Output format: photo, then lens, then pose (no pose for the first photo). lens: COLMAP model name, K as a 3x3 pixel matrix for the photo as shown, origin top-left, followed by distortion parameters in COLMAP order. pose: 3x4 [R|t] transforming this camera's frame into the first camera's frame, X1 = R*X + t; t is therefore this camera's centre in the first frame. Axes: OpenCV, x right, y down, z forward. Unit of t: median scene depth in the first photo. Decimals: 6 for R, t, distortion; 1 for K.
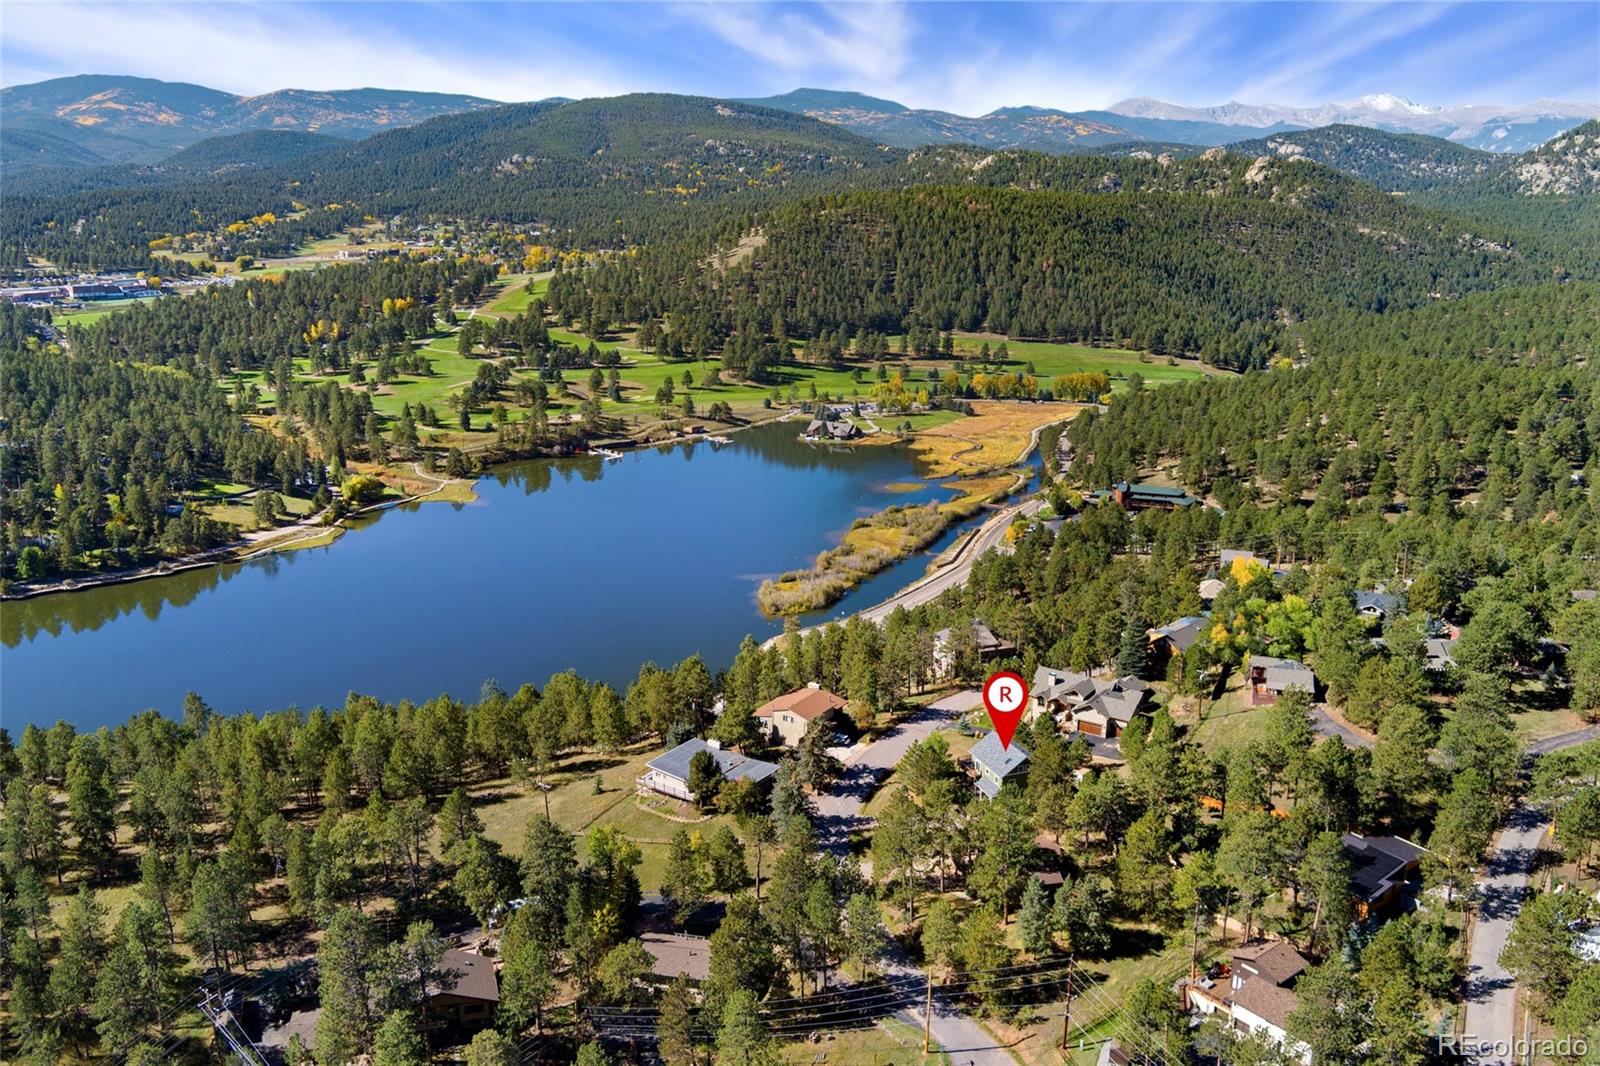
lens RADIAL K [[1320.7, 0, 789.8], [0, 1320.7, 530.4], [0, 0, 1]] dist [-0.085780, 0.042109]
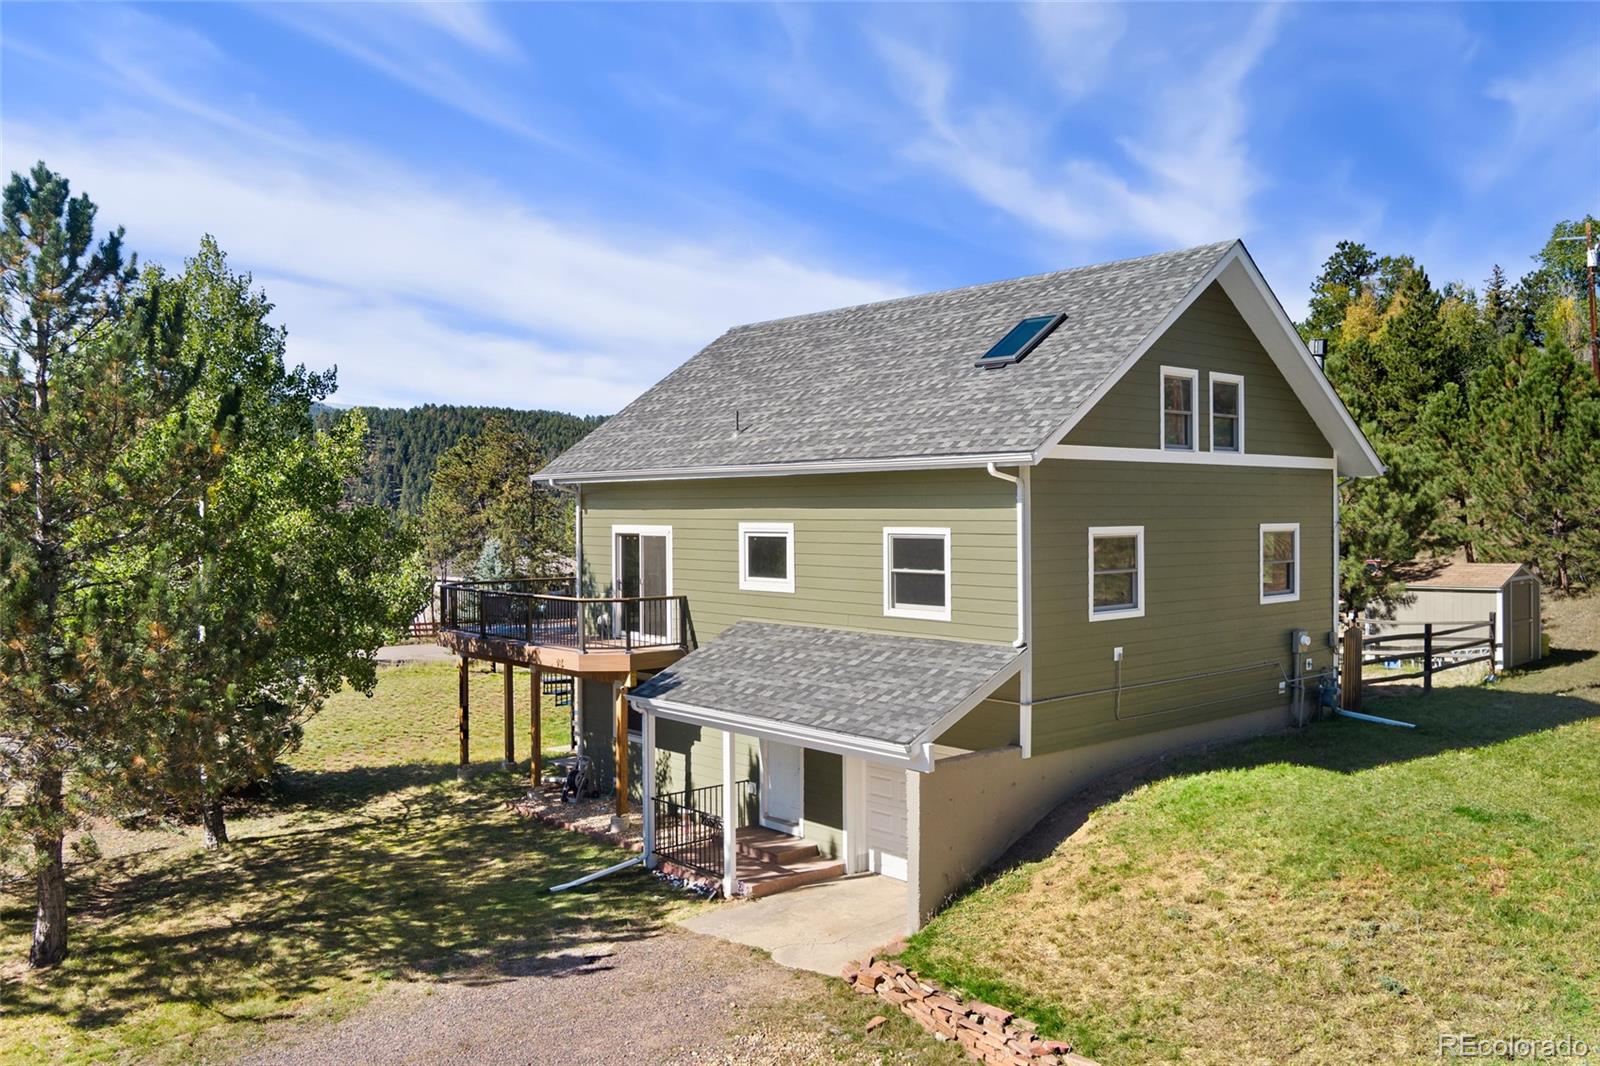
lens RADIAL K [[1320.7, 0, 806.5], [0, 1320.7, 522.5], [0, 0, 1]] dist [-0.085780, 0.042109]
pose [[0.932970, -0.018965, 0.359454, 0.025357], [0.102006, 0.971604, -0.213497, 0.041723], [-0.345198, 0.235853, 0.908412, 0.192389]]
